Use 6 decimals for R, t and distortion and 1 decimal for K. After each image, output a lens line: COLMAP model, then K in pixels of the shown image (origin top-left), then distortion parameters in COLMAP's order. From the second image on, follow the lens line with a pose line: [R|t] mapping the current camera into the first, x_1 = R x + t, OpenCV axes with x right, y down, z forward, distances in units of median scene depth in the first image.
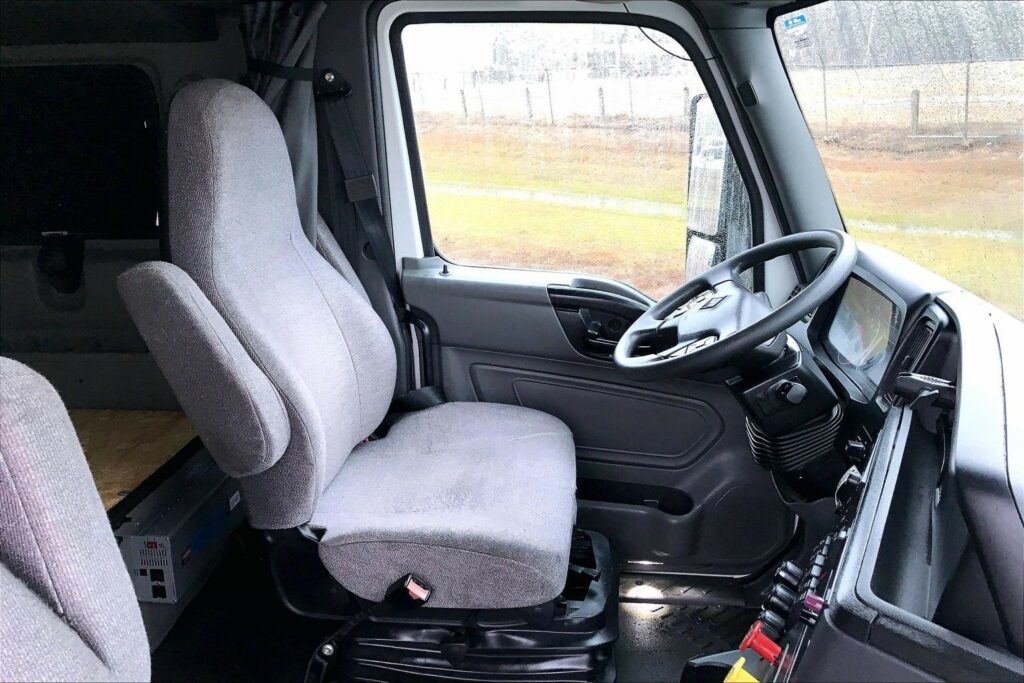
lens RADIAL K [[828.6, 0, 510.2], [0, 828.6, 327.4], [0, 0, 1]] dist [0.024310, -0.002764]
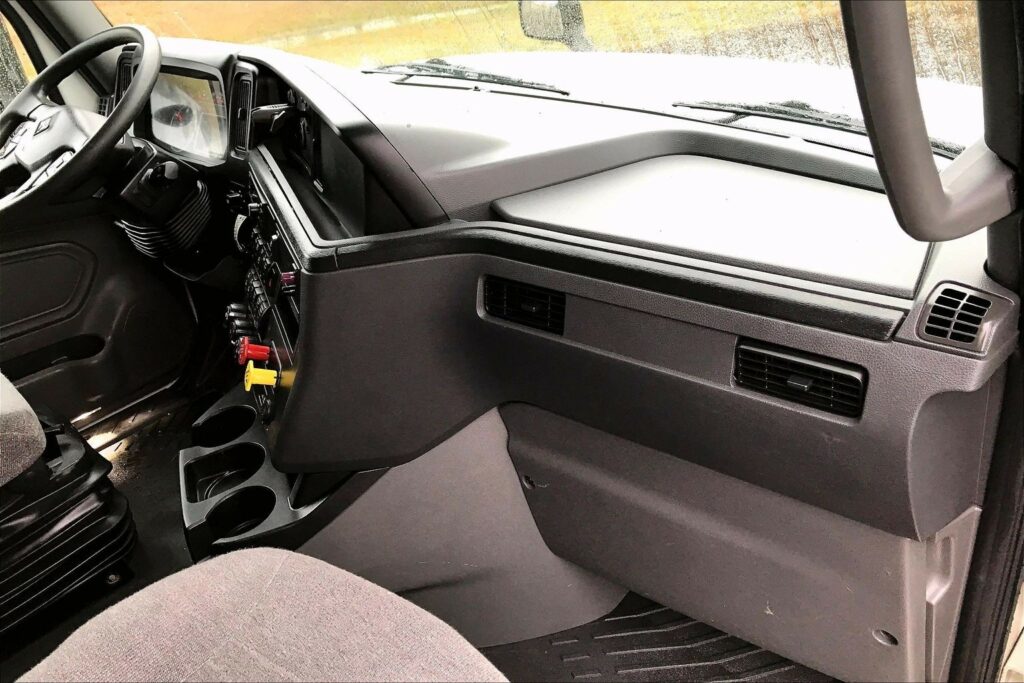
lens RADIAL K [[828.6, 0, 510.2], [0, 828.6, 327.4], [0, 0, 1]] dist [0.024310, -0.002764]
pose [[0.612570, -0.446547, 0.652192, -0.172603], [0.324254, 0.894468, 0.307874, 0.058782], [-0.720845, 0.022881, 0.692719, -0.093591]]
